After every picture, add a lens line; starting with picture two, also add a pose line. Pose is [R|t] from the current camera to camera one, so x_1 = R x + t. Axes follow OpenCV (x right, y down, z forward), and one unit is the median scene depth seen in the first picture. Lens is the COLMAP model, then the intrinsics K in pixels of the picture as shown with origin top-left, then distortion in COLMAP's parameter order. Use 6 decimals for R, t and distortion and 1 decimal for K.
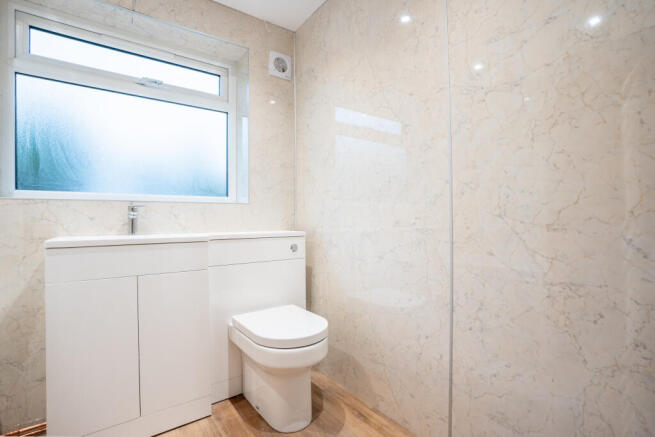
lens RADIAL K [[302.1, 0, 327.5], [0, 302.1, 218.5], [0, 0, 1]] dist [-0.028003, 0.000397]
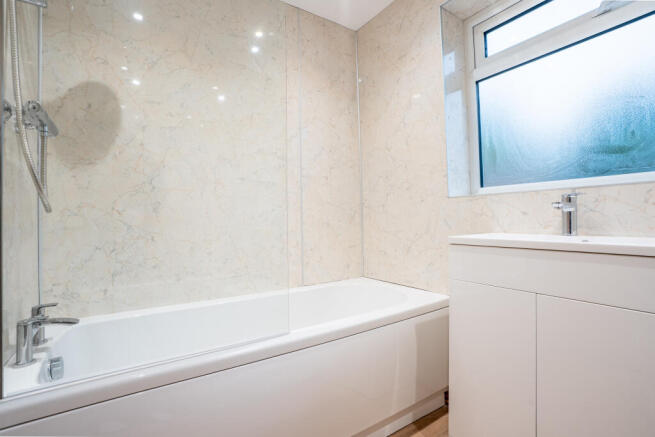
lens RADIAL K [[309.3, 0, 327.2], [0, 309.3, 200.1], [0, 0, 1]] dist [-0.000188, 0.000142]
pose [[-0.034849, -0.053917, -0.997937, 0.096953], [0.013088, 0.998433, -0.054401, 0.003354], [0.999307, -0.014957, -0.034089, 0.461404]]
